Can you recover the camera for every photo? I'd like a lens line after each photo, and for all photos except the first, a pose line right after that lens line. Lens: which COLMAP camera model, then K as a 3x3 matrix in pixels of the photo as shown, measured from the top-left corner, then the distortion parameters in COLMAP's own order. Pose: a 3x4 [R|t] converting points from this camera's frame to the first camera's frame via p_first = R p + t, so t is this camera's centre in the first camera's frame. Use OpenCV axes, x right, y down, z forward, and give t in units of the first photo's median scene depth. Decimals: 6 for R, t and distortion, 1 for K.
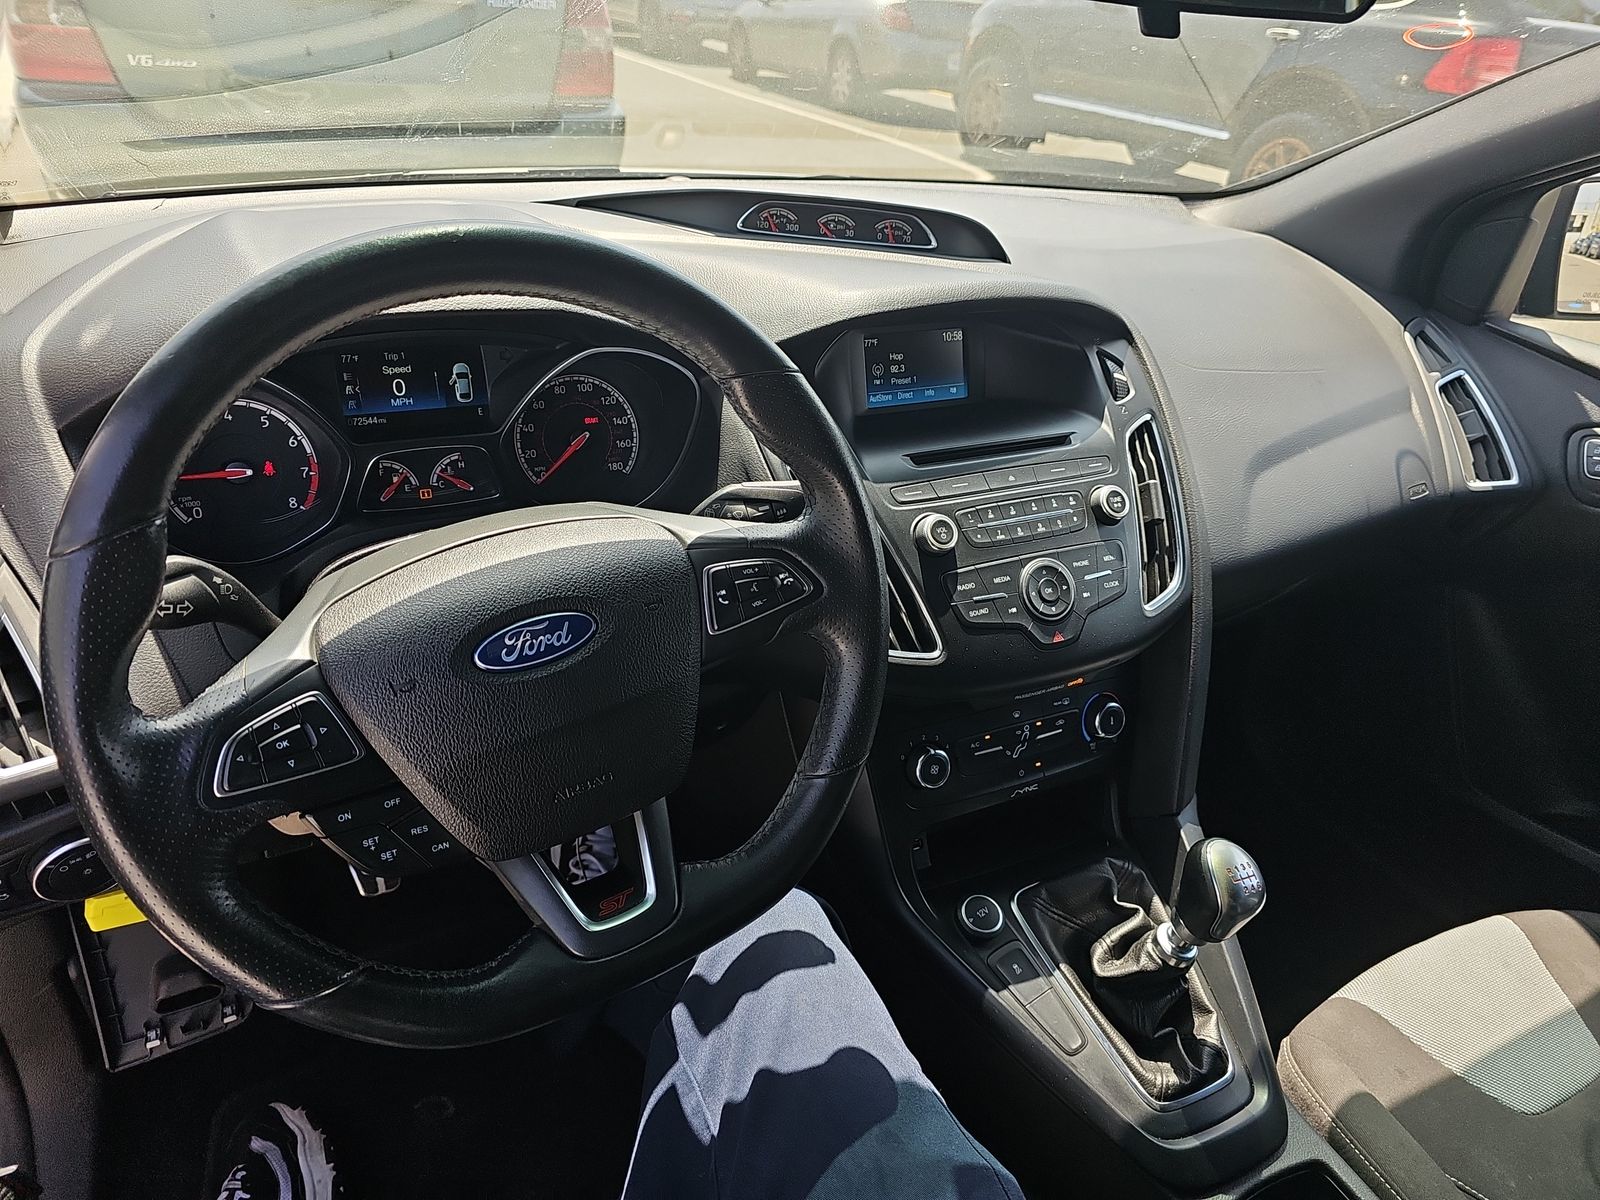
lens RADIAL K [[1057.6, 0, 797.8], [0, 1057.6, 605.7], [0, 0, 1]] dist [0.039098, -0.058457]
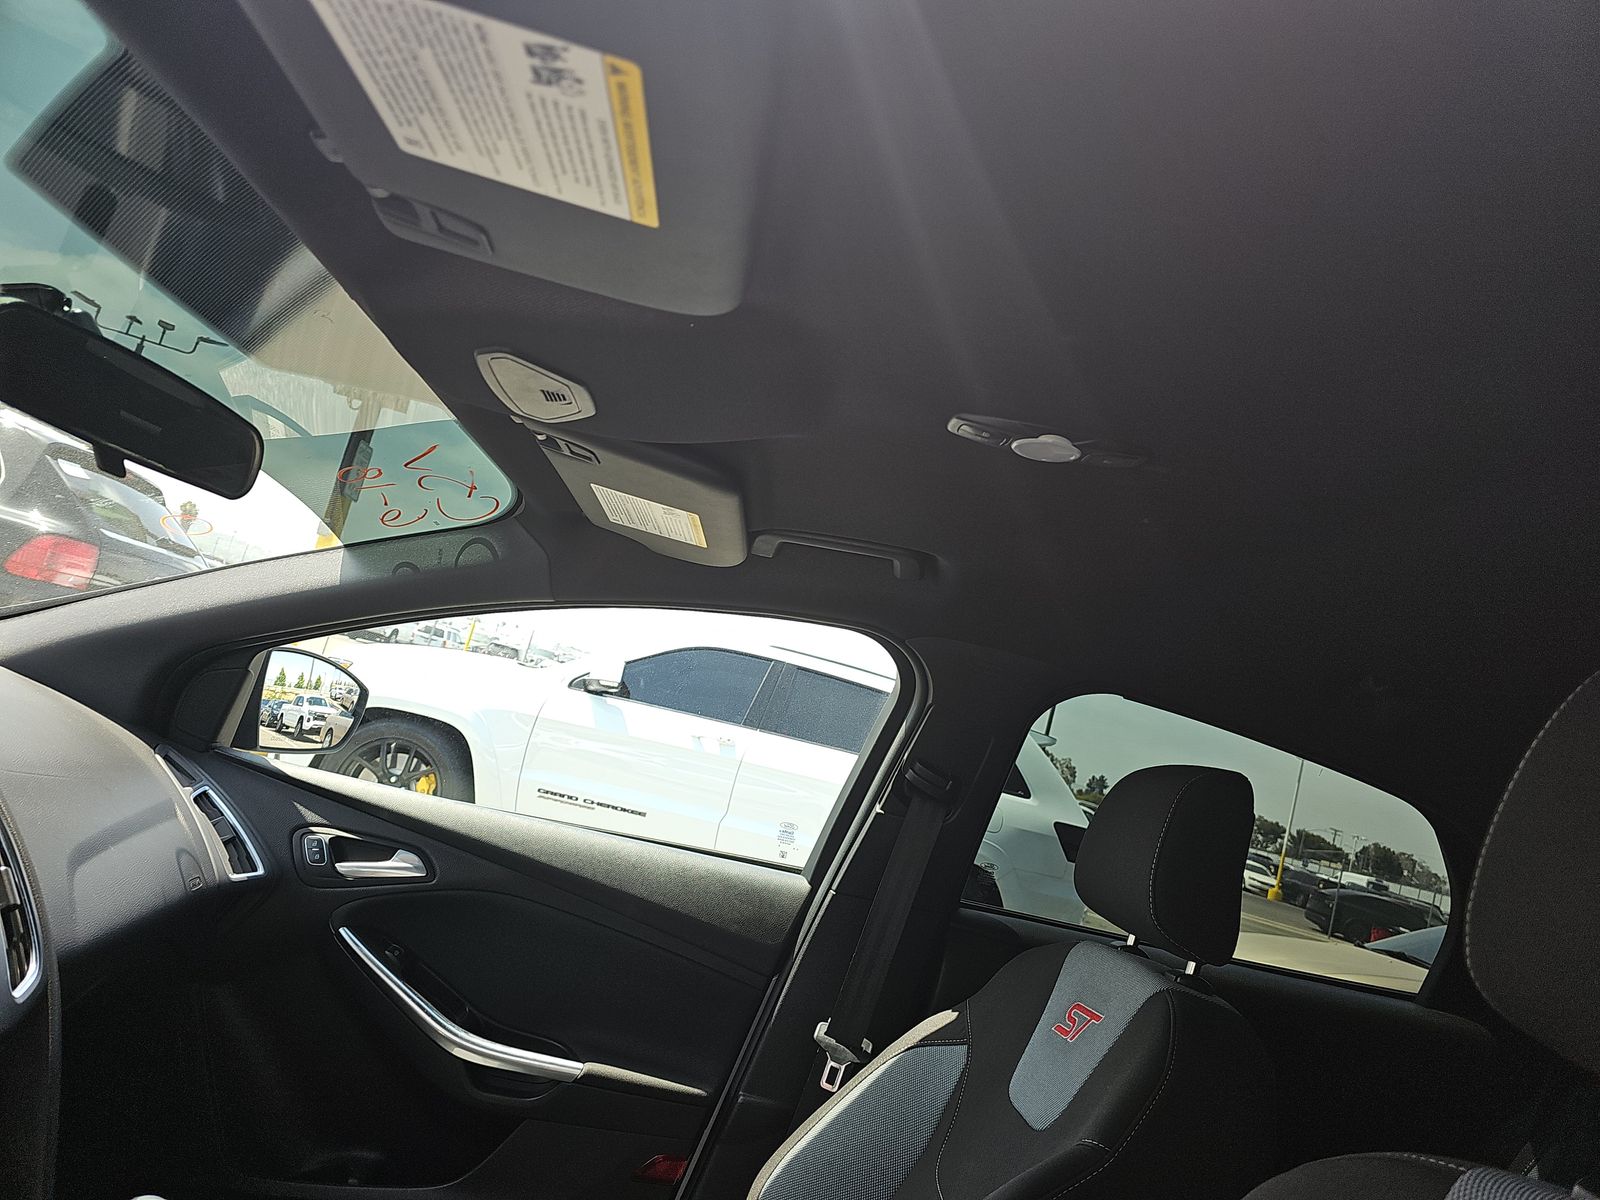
lens RADIAL K [[1044.0, 0, 804.9], [0, 1044.0, 602.8], [0, 0, 1]] dist [0.059537, -0.054988]
pose [[0.383247, 0.164994, 0.908789, -0.367069], [0.247128, 0.929727, -0.273012, 0.123205], [-0.889971, 0.329219, 0.315541, -0.069255]]
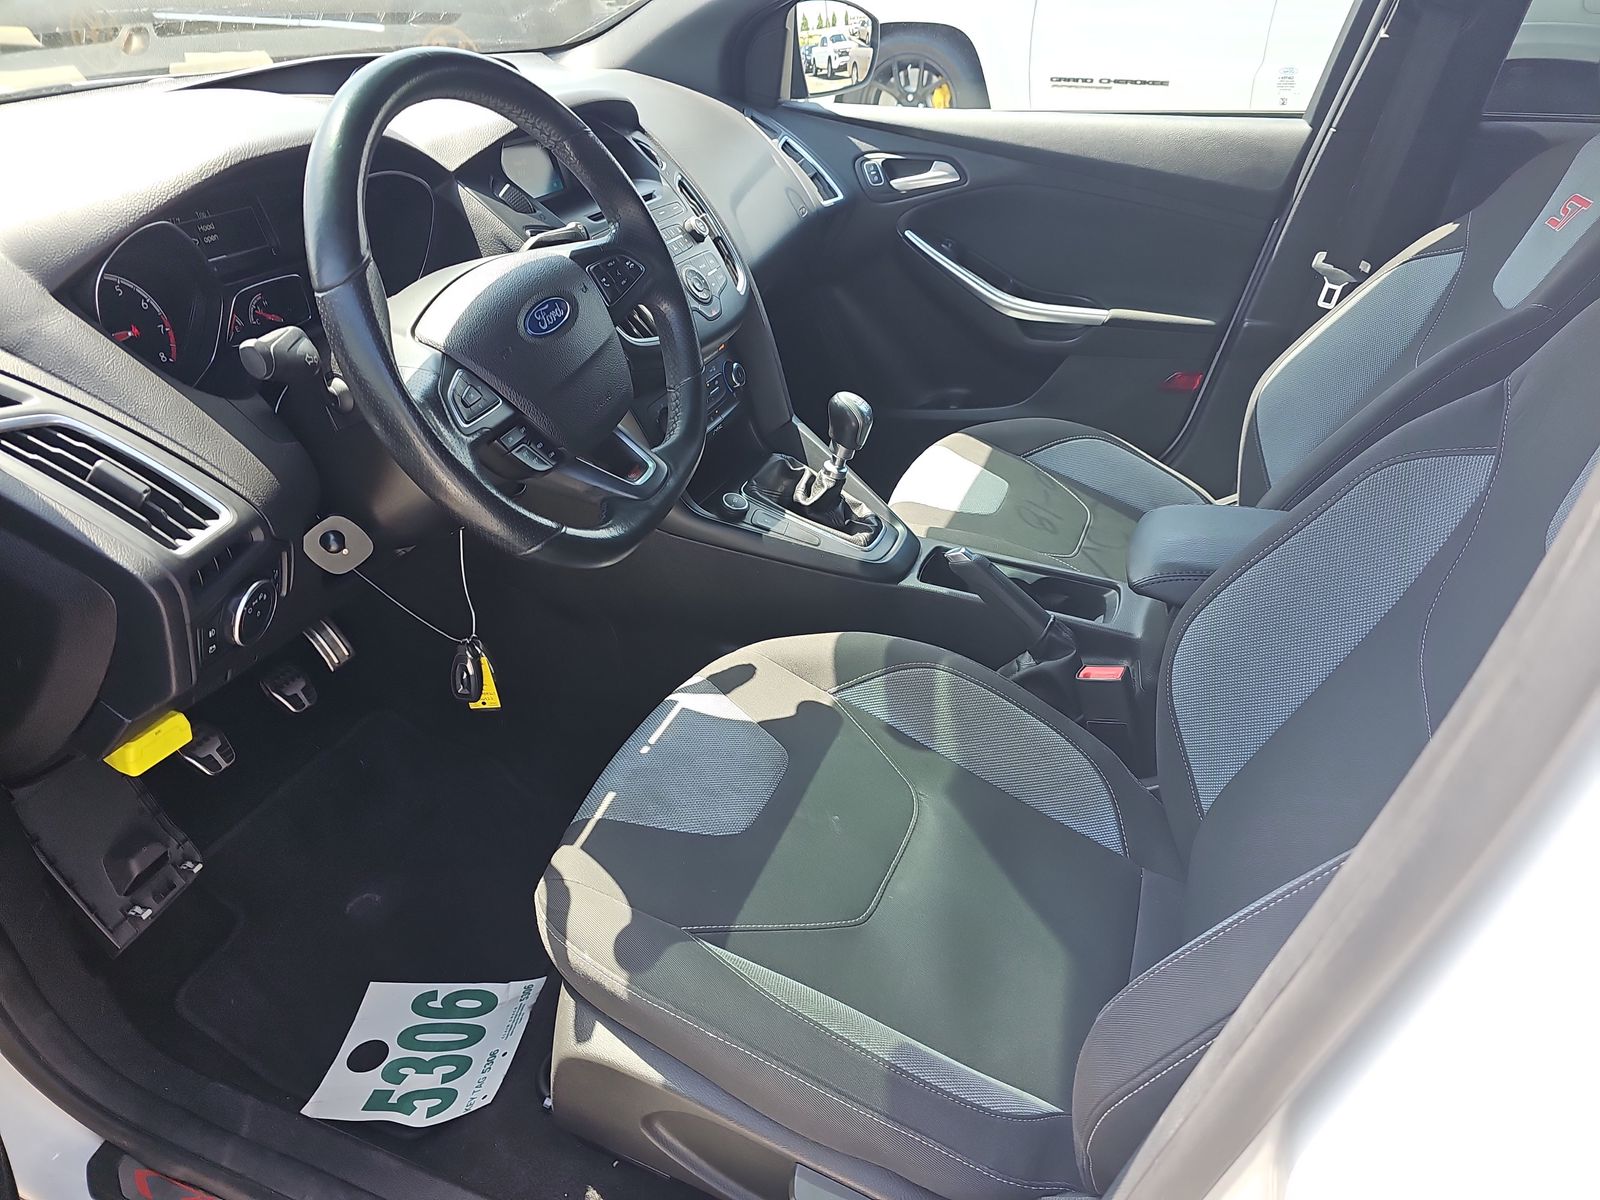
lens RADIAL K [[1038.7, 0, 804.5], [0, 1038.7, 607.5], [0, 0, 1]] dist [0.034301, -0.035714]
pose [[0.739194, -0.403001, 0.539613, -0.695071], [0.358001, 0.913764, 0.192017, 0.189646], [-0.570462, 0.051244, 0.819724, -0.340179]]
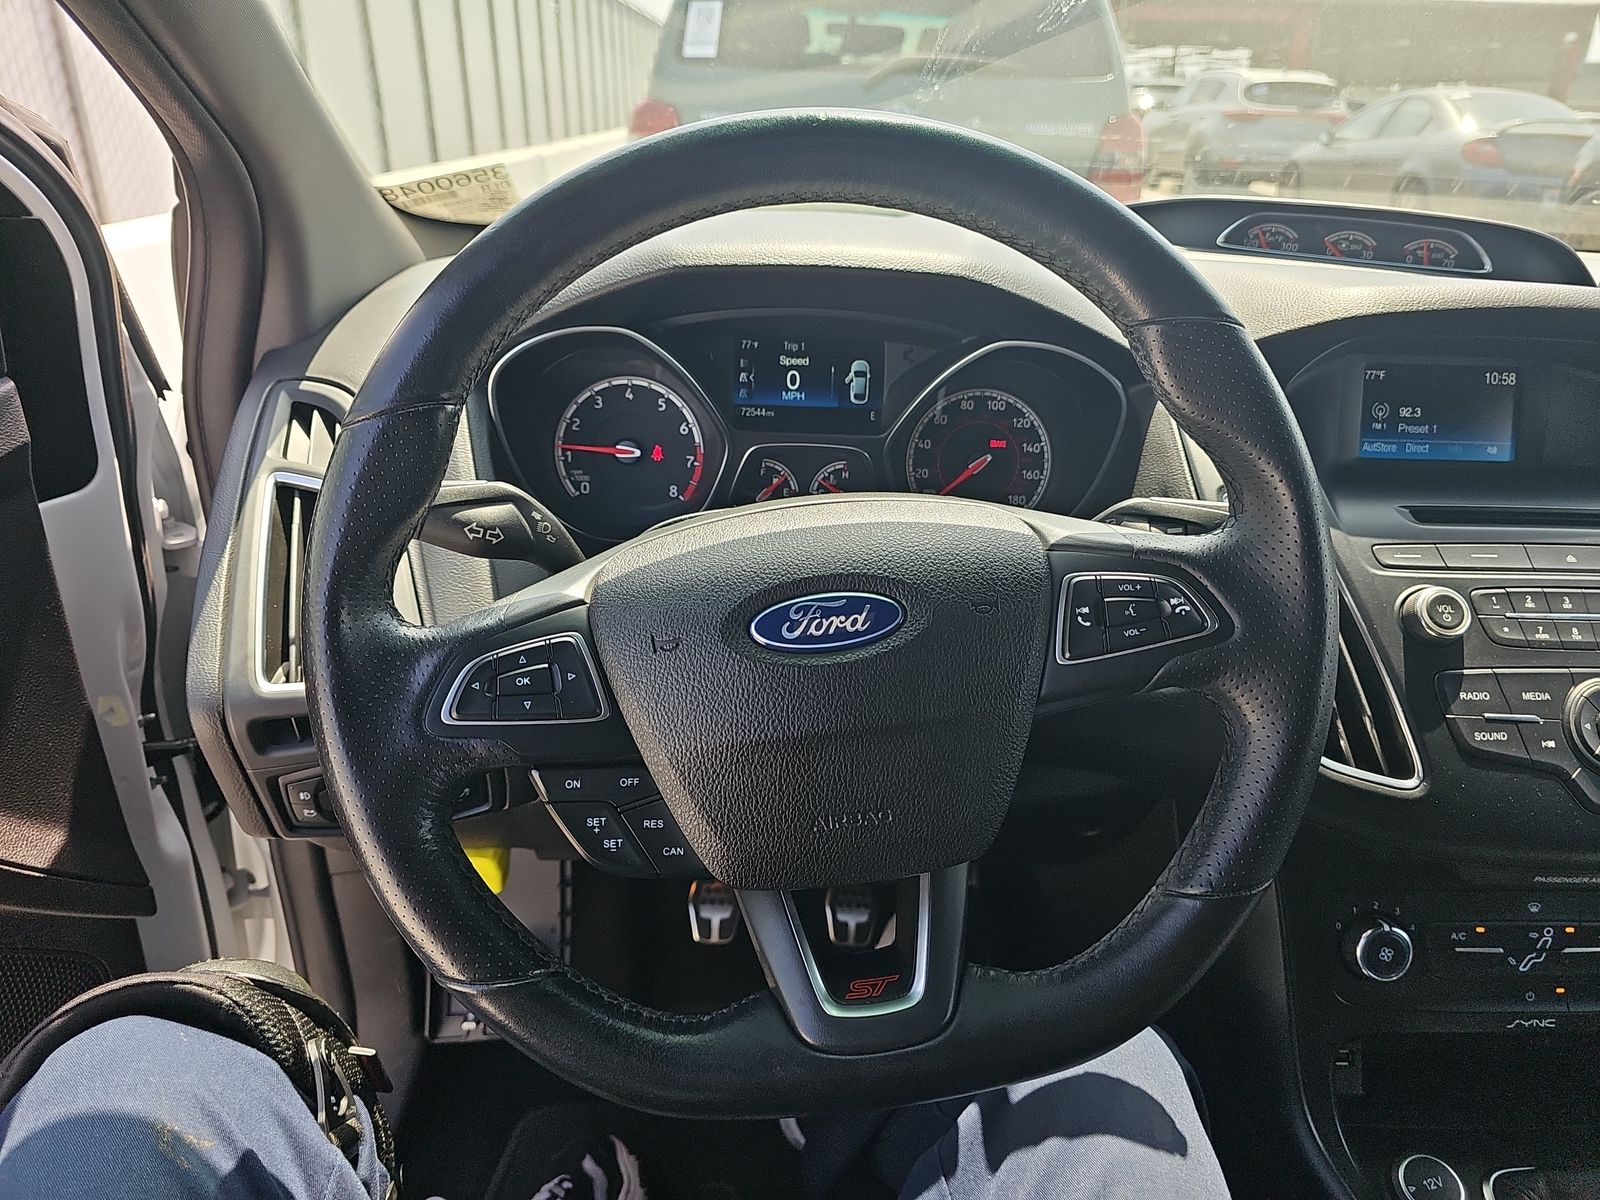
lens RADIAL K [[1070.9, 0, 799.0], [0, 1070.9, 604.8], [0, 0, 1]] dist [0.039823, -0.064973]
pose [[0.900021, 0.137743, -0.413509, 0.044668], [-0.187059, 0.979001, -0.081030, 0.062225], [0.393664, 0.150279, 0.906887, 0.181290]]
